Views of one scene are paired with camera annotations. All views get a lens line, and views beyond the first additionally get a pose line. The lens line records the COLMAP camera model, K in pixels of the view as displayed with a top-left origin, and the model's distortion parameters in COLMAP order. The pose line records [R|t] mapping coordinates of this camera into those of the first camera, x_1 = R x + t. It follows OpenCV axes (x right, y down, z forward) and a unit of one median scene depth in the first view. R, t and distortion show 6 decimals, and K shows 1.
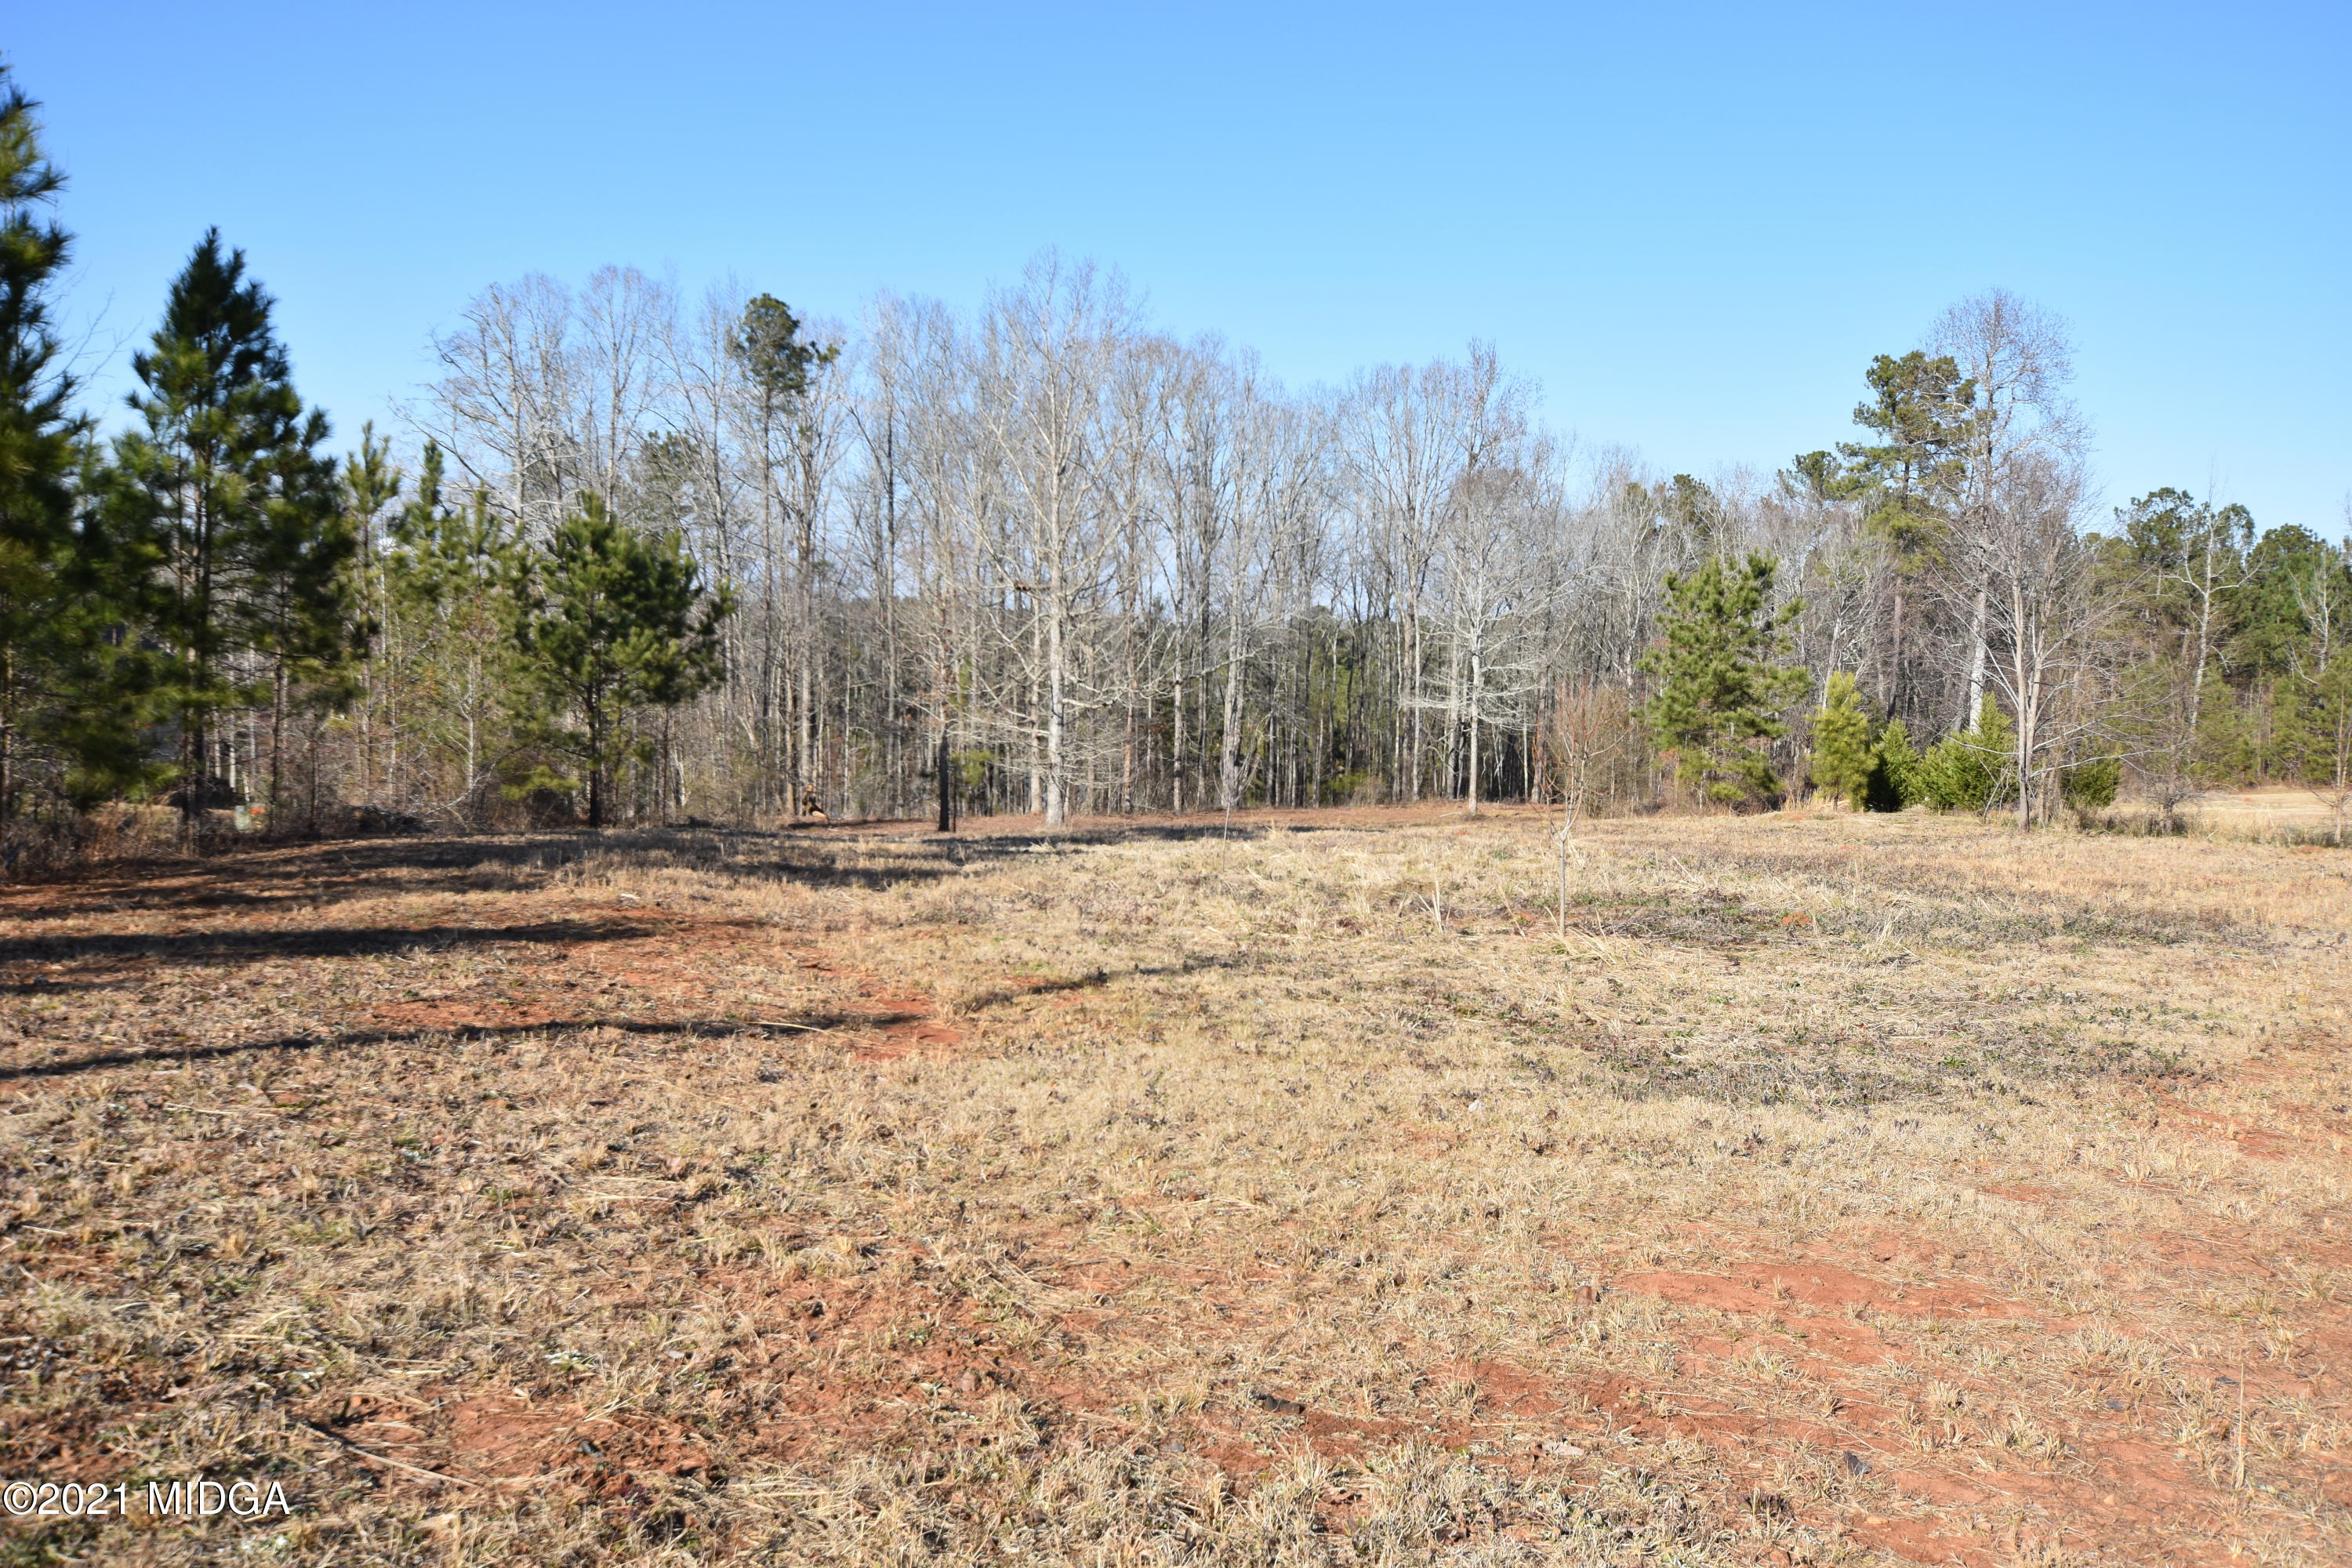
lens RADIAL K [[2051.3, 0, 1176.0], [0, 2051.3, 784.0], [0, 0, 1]] dist [0.008965, -0.001215]
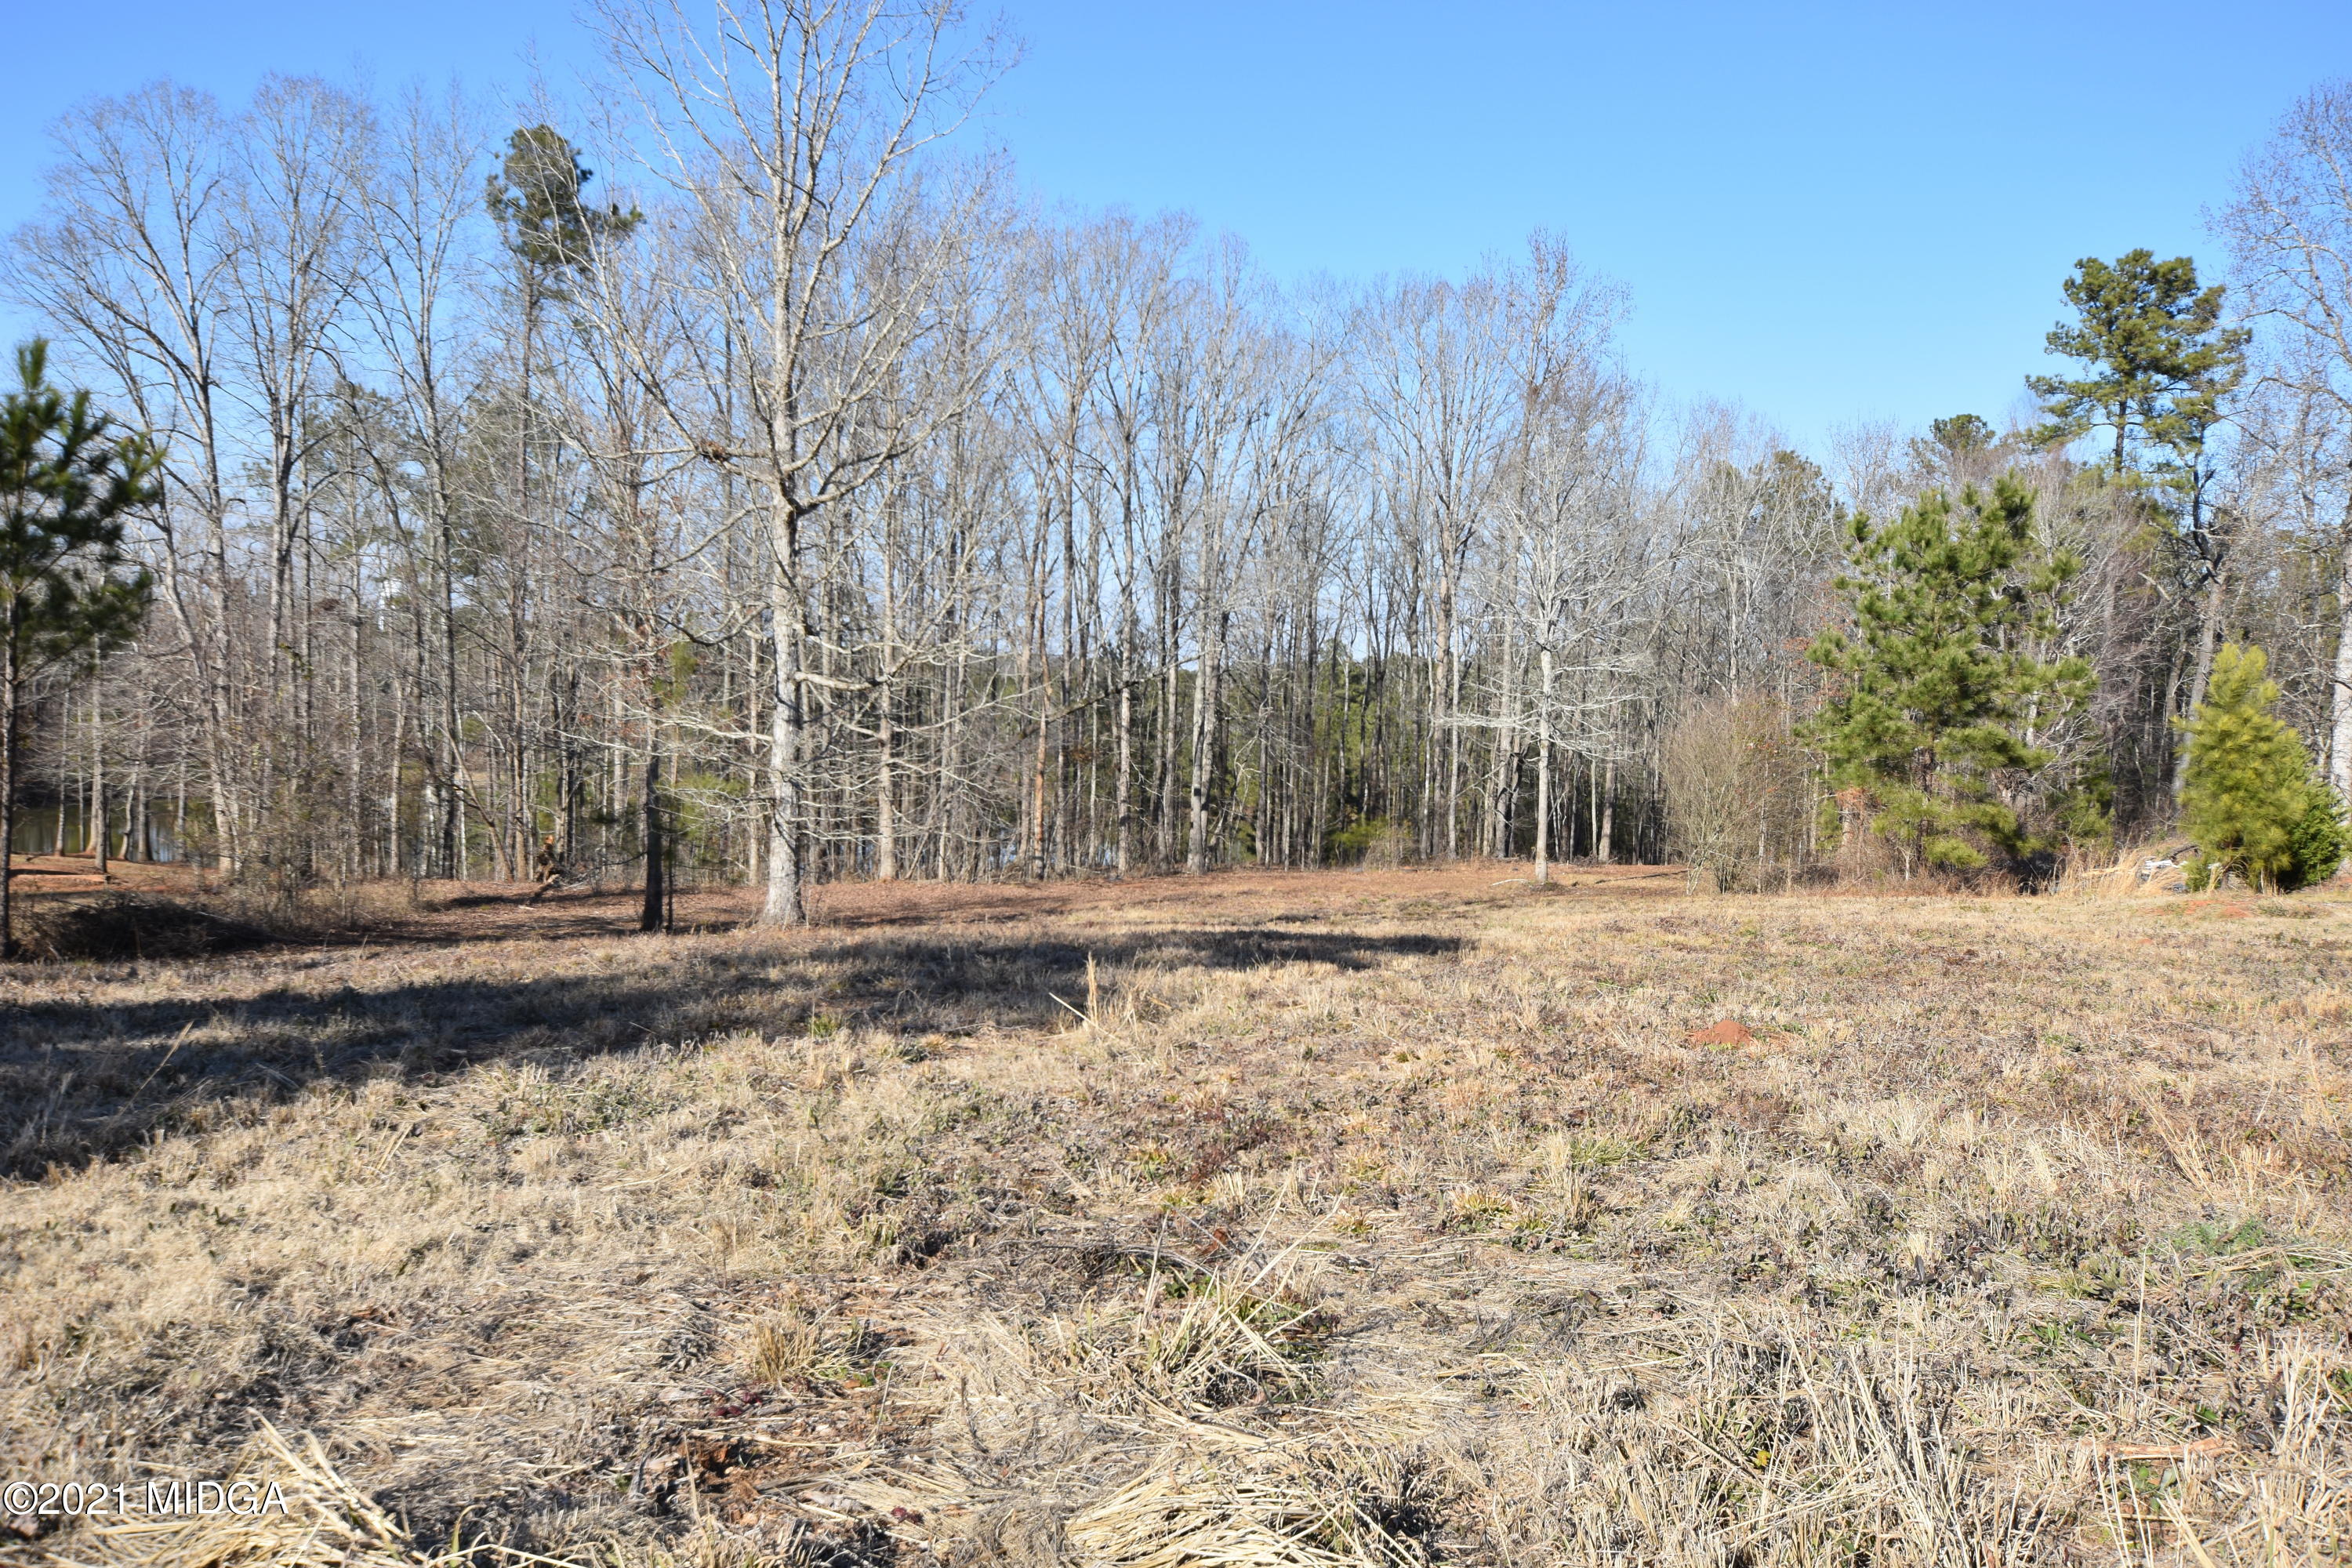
lens RADIAL K [[2051.3, 0, 1176.0], [0, 2051.3, 784.0], [0, 0, 1]] dist [0.008965, -0.001215]
pose [[0.999946, 0.005819, -0.008662, 0.024610], [-0.006021, 0.999706, -0.023490, -0.001114], [0.008523, 0.023541, 0.999687, 0.271134]]
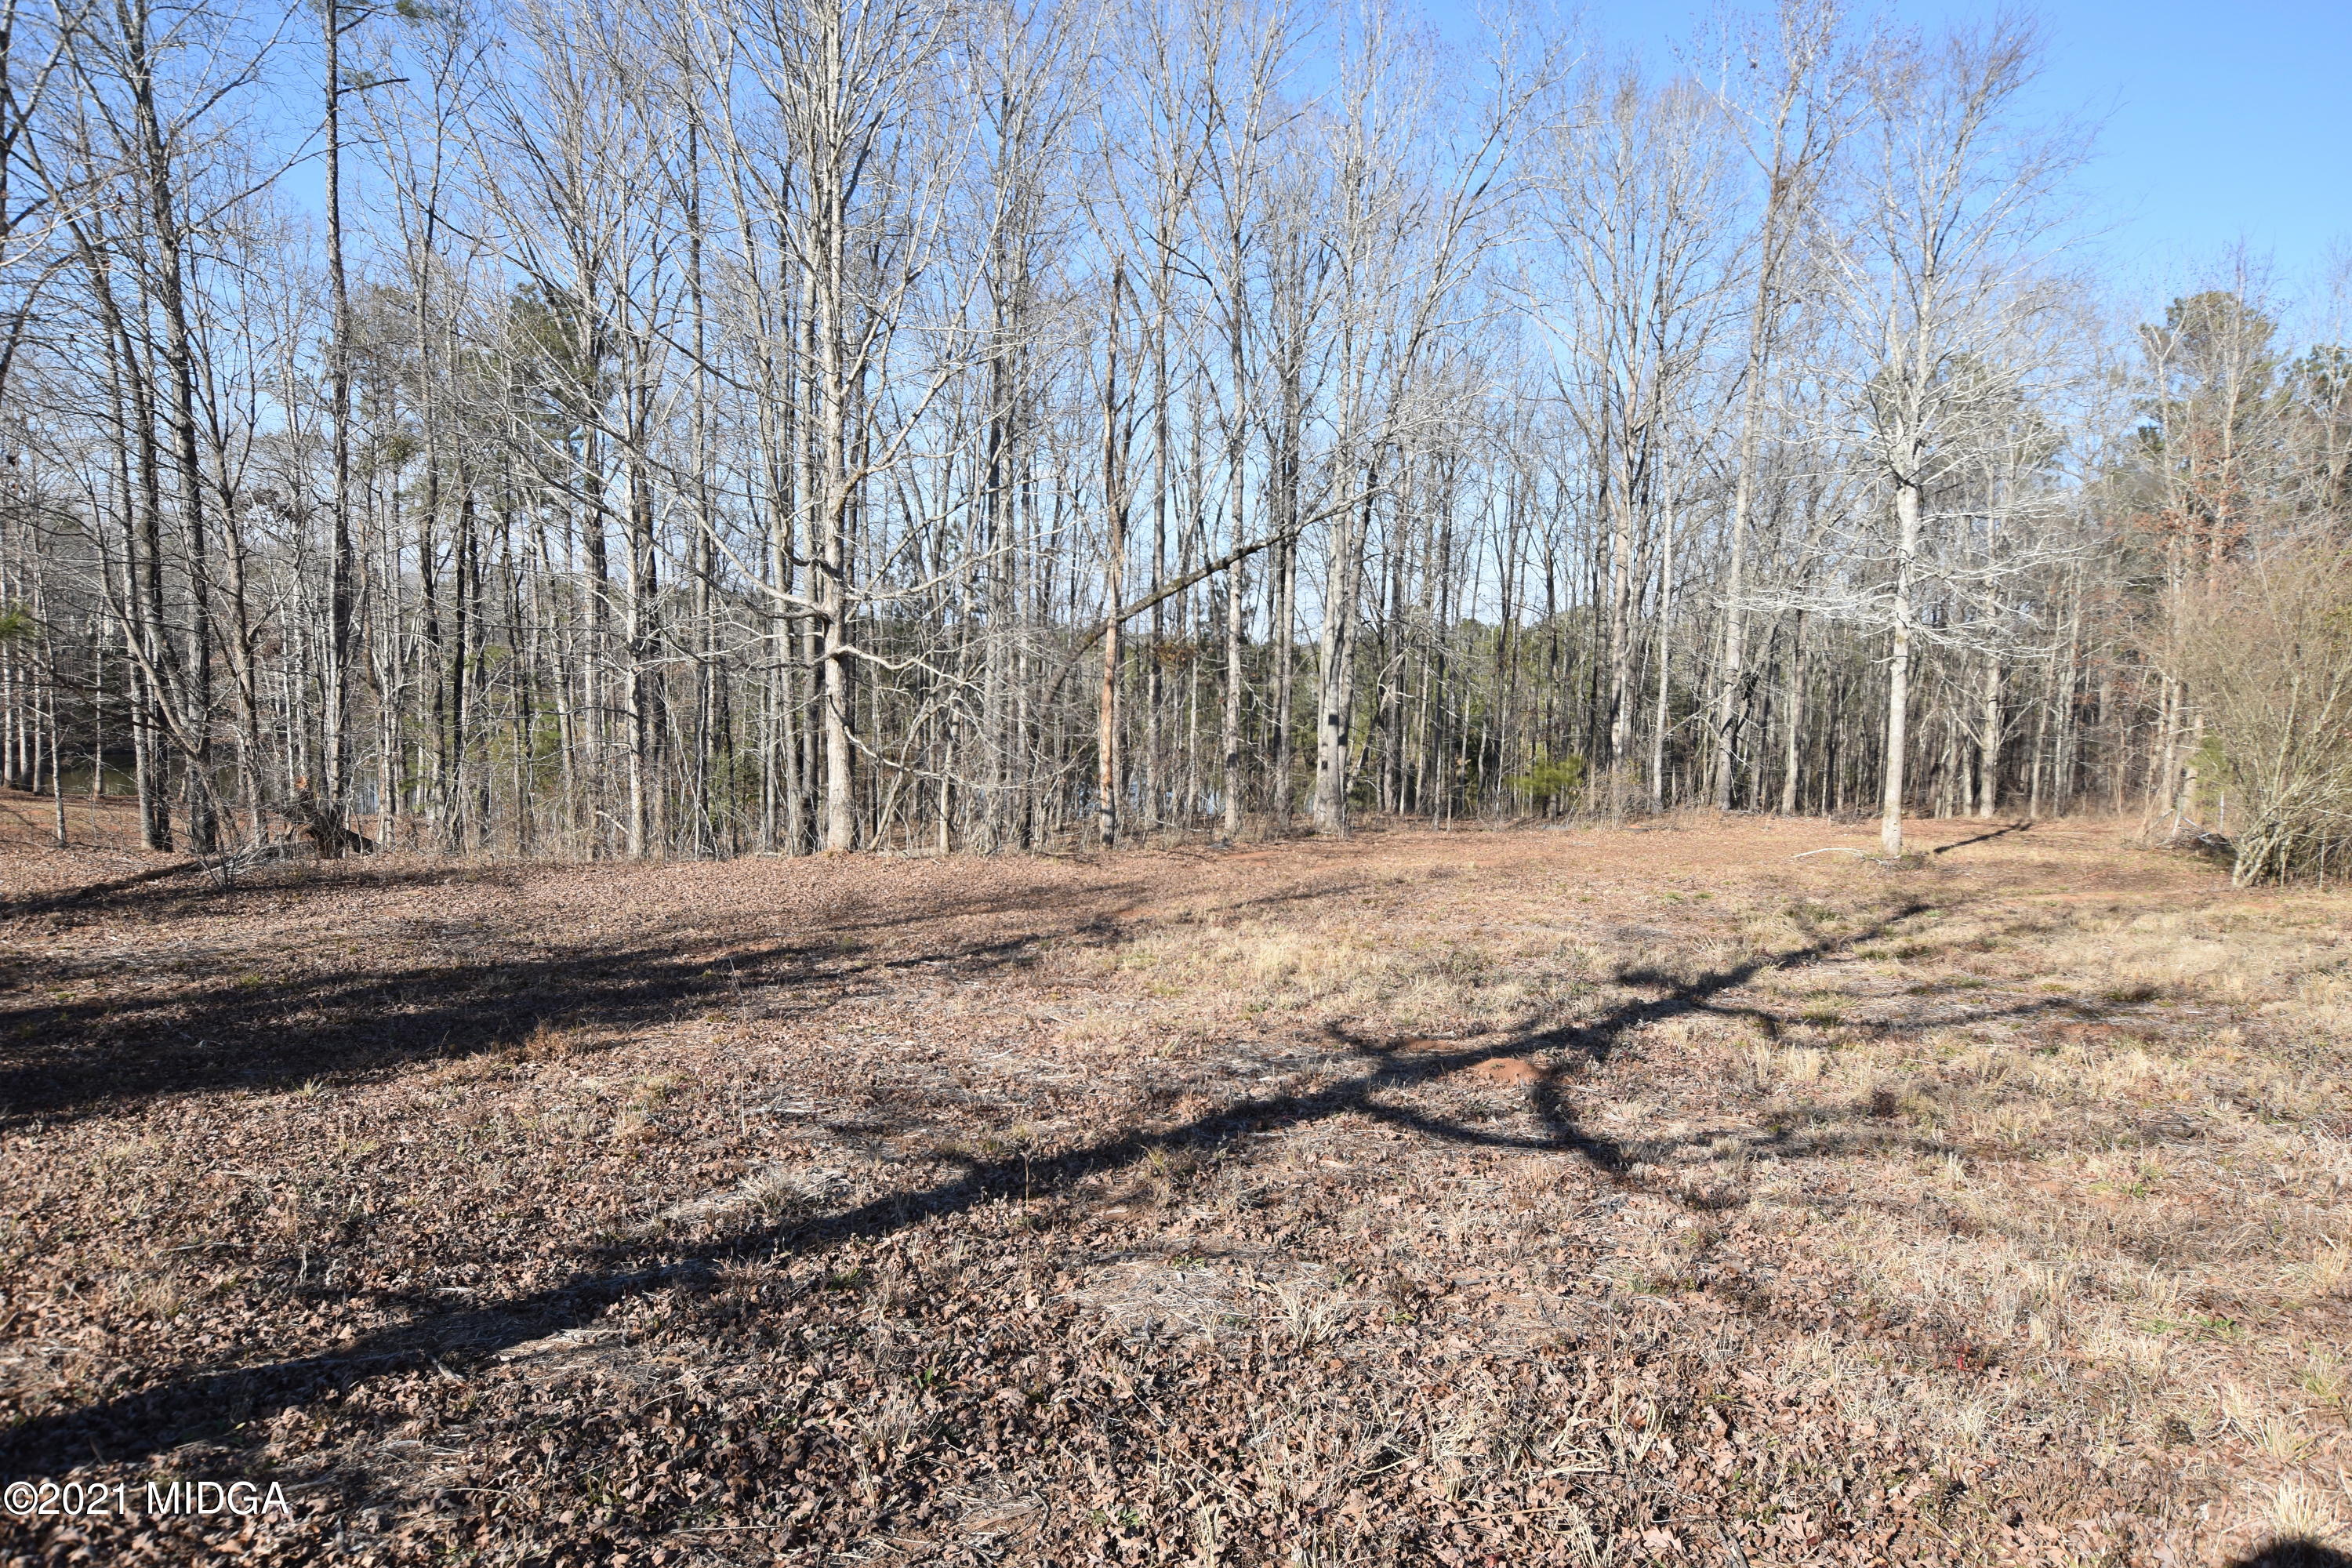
lens RADIAL K [[1498.4, 0, 1176.0], [0, 1498.4, 784.0], [0, 0, 1]] dist [0.000304, 0.000048]
pose [[0.997853, 0.008543, -0.064934, 0.010832], [-0.008193, 0.999950, 0.005646, -0.000440], [0.064979, -0.005102, 0.997874, 0.600260]]
